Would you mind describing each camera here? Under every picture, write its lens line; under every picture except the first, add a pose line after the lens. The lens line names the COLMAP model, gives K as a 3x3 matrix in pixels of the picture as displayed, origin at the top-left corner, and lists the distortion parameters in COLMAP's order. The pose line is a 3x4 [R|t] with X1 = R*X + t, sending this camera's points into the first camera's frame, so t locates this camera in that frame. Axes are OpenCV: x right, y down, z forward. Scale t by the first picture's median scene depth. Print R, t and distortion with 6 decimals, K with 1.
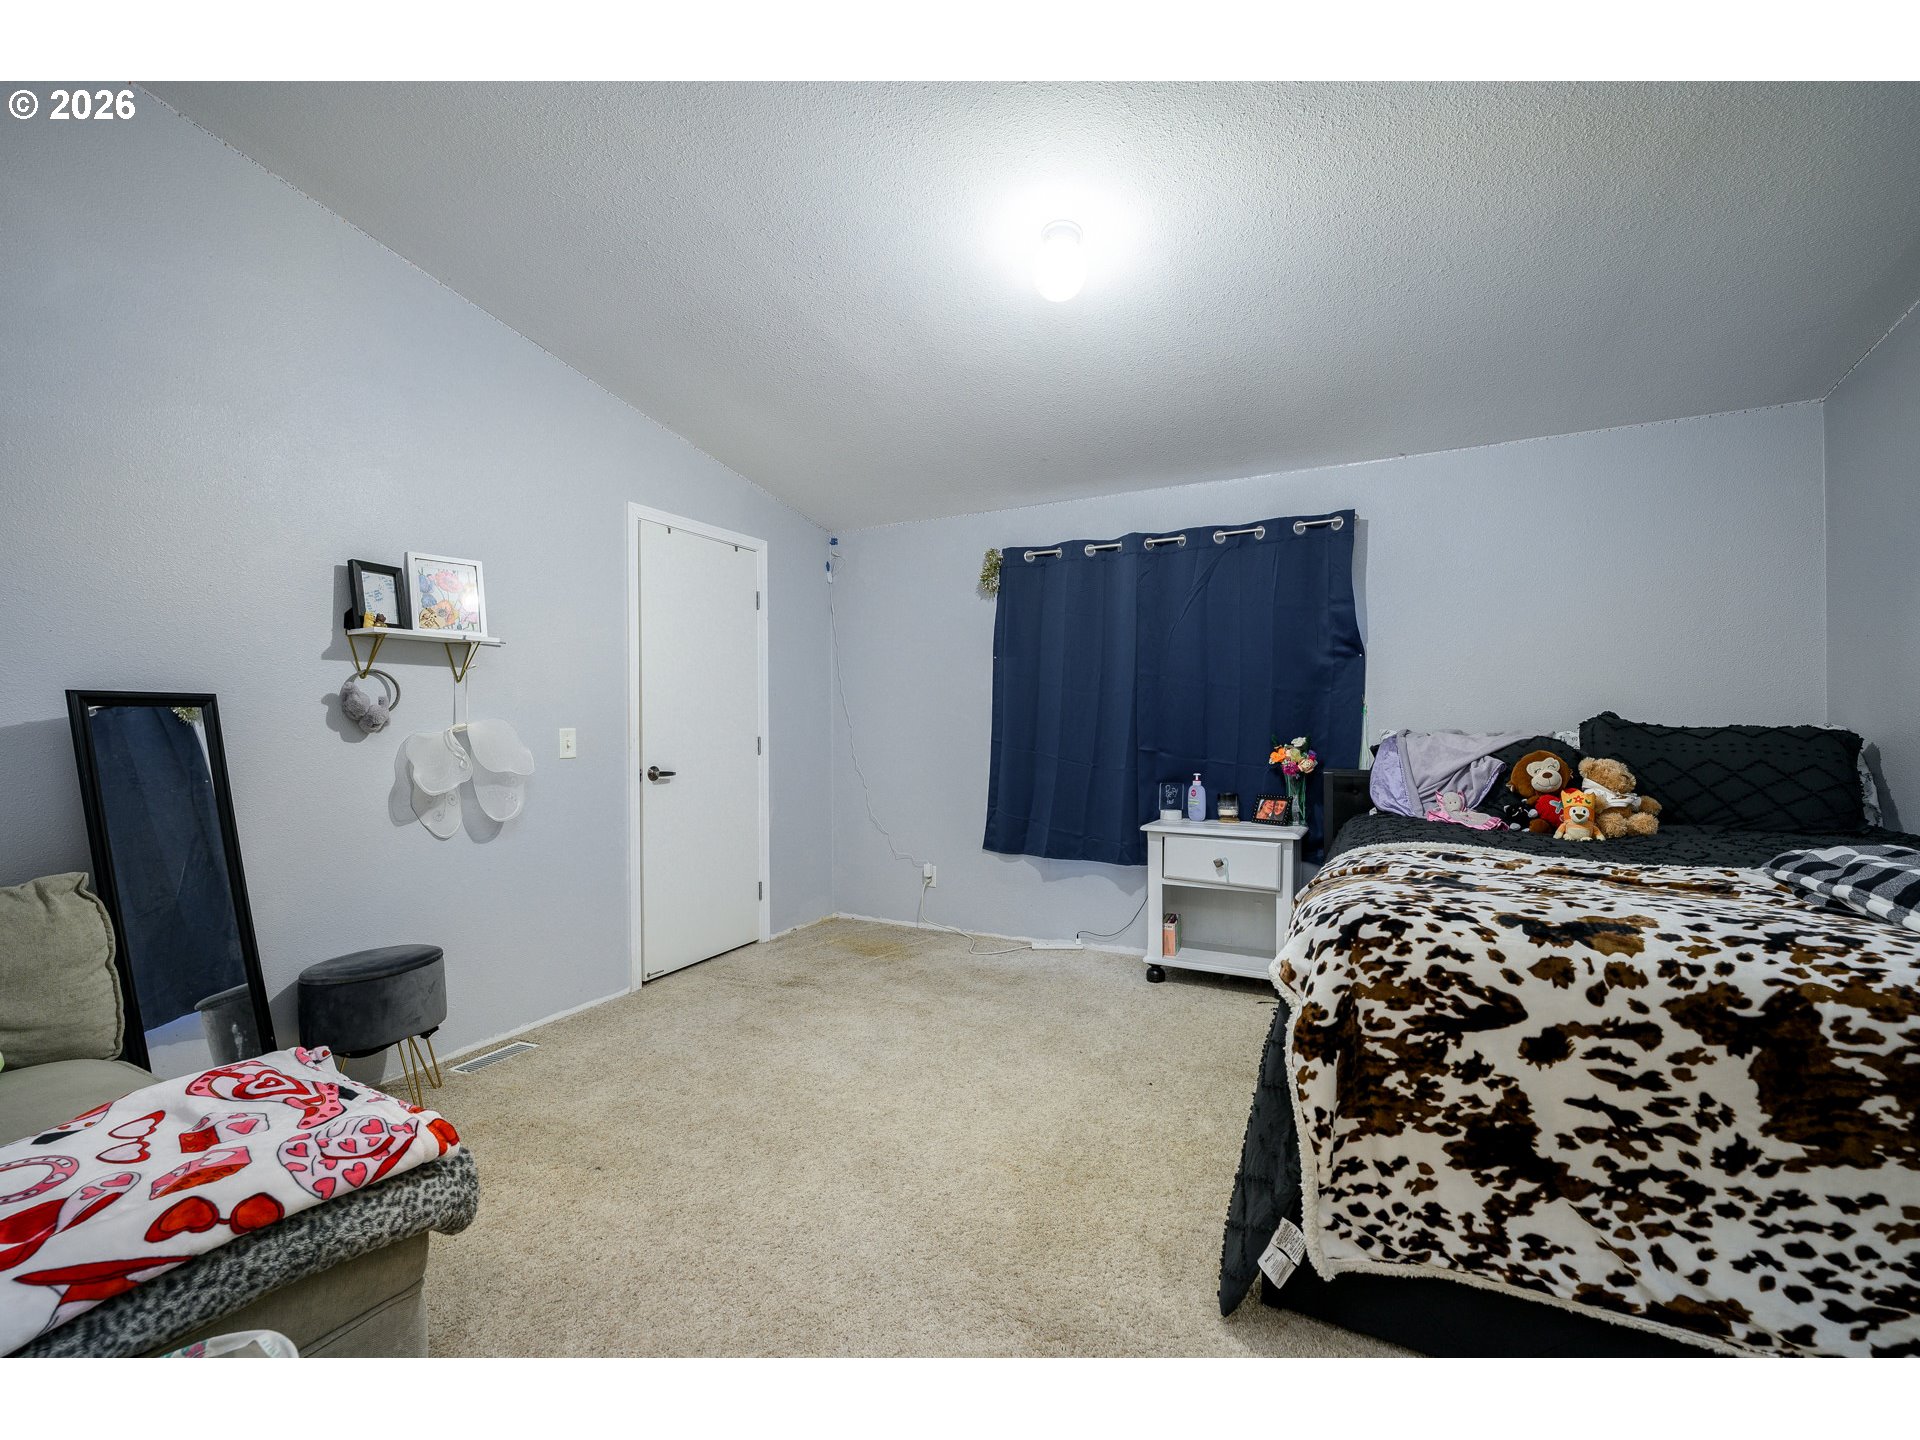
lens RADIAL K [[849.3, 0, 963.1], [0, 849.3, 715.9], [0, 0, 1]] dist [0.000018, 0.000200]
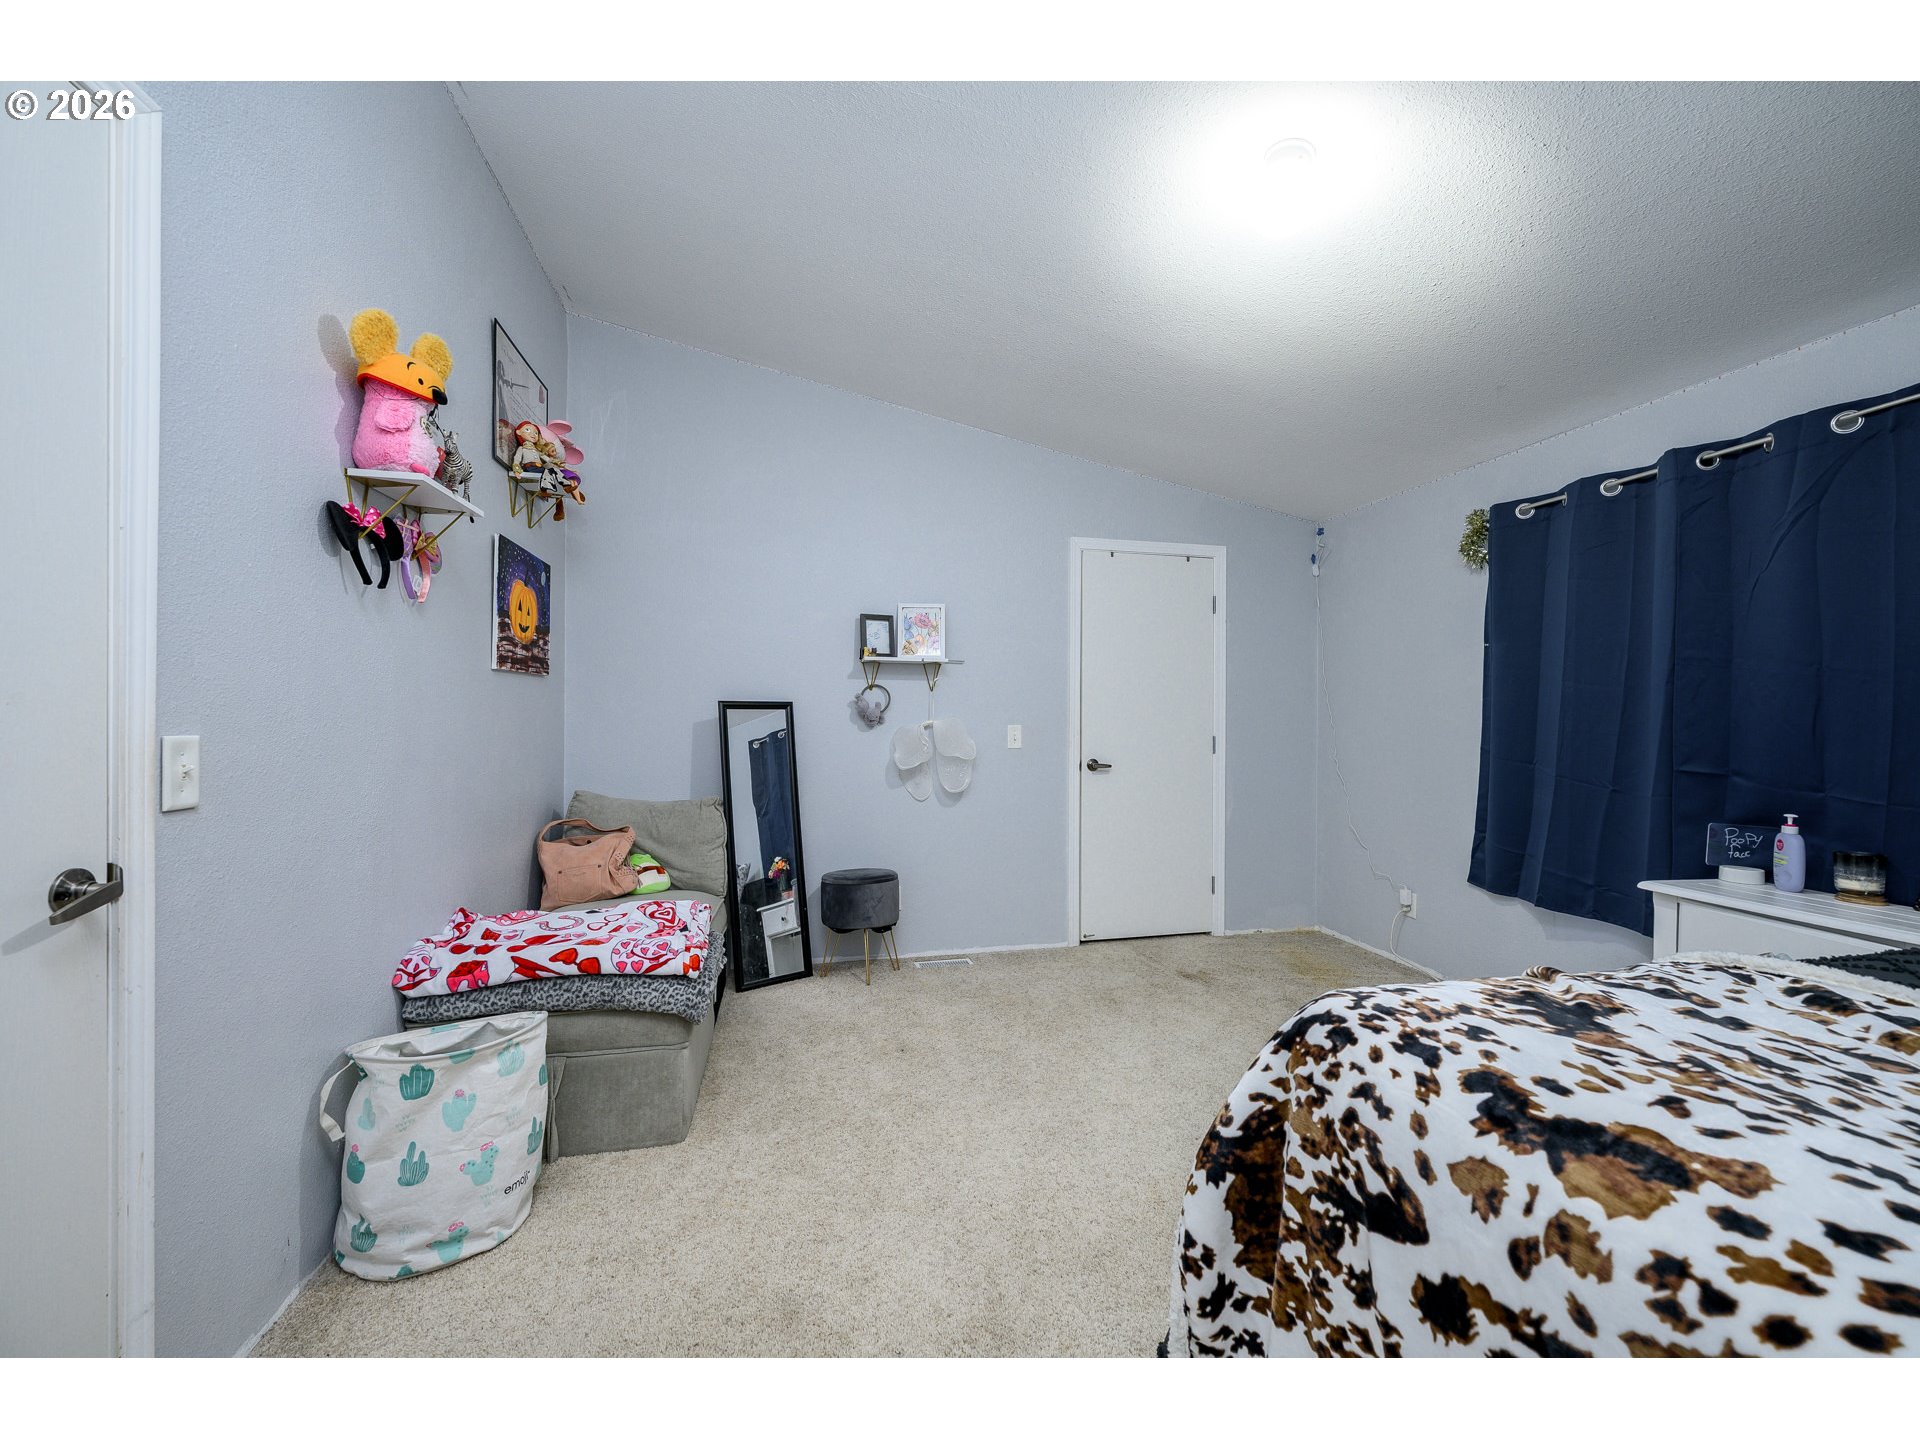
lens RADIAL K [[803.6, 0, 959.8], [0, 803.6, 709.8], [0, 0, 1]] dist [-0.002164, -0.000422]
pose [[0.612321, 0.000140, -0.790609, 0.820996], [-0.004278, 0.999986, -0.003137, -0.008260], [0.790598, 0.005304, 0.612313, 0.367739]]
